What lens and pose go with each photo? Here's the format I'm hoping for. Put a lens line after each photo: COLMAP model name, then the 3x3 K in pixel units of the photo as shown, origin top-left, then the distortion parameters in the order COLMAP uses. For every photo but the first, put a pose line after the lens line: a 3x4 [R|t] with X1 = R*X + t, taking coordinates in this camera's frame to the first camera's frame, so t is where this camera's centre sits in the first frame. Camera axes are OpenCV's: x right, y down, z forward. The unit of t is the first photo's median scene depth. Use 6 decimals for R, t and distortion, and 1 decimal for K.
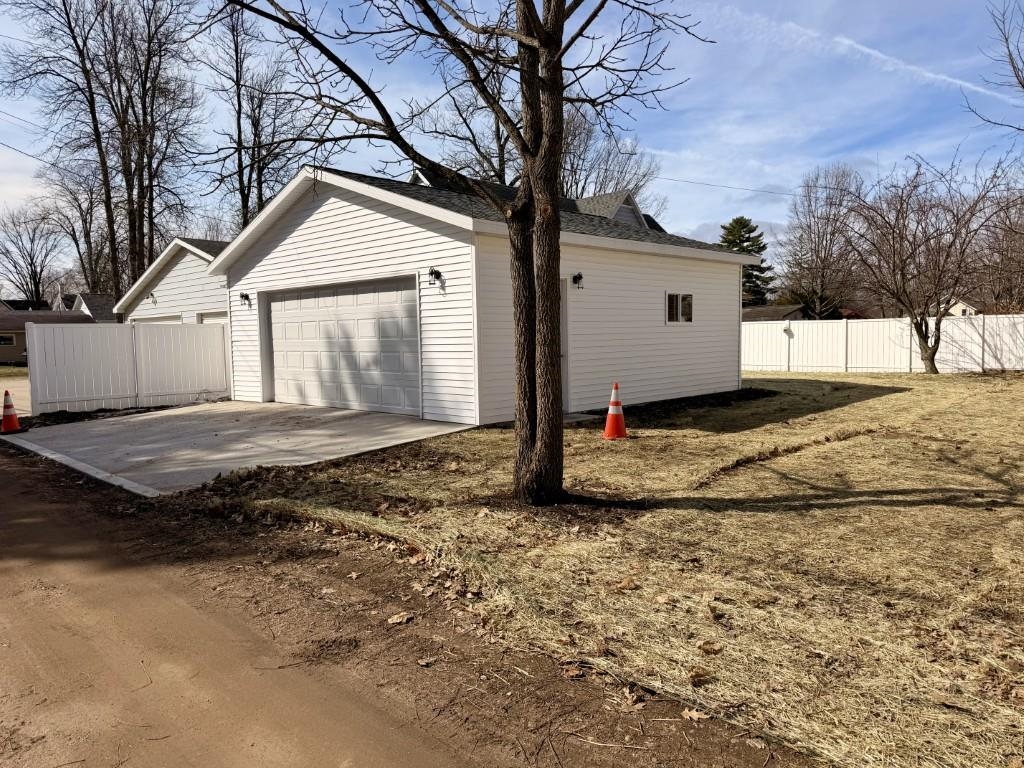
lens RADIAL K [[719.4, 0, 507.4], [0, 719.4, 383.8], [0, 0, 1]] dist [0.051699, -0.057930]
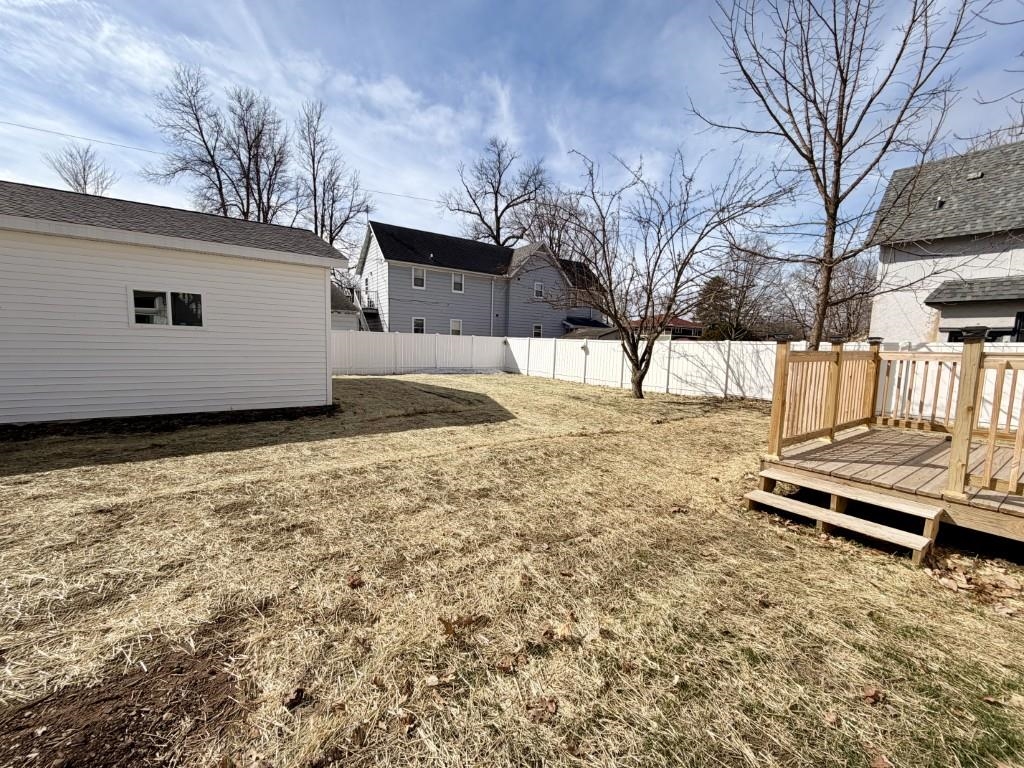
lens RADIAL K [[407.3, 0, 508.9], [0, 407.3, 387.8], [0, 0, 1]] dist [-0.000046, 0.000078]
pose [[0.978460, 0.066767, -0.195343, 0.471698], [-0.059491, 0.997307, 0.042886, -0.036625], [0.197681, -0.030341, 0.979797, 0.392730]]
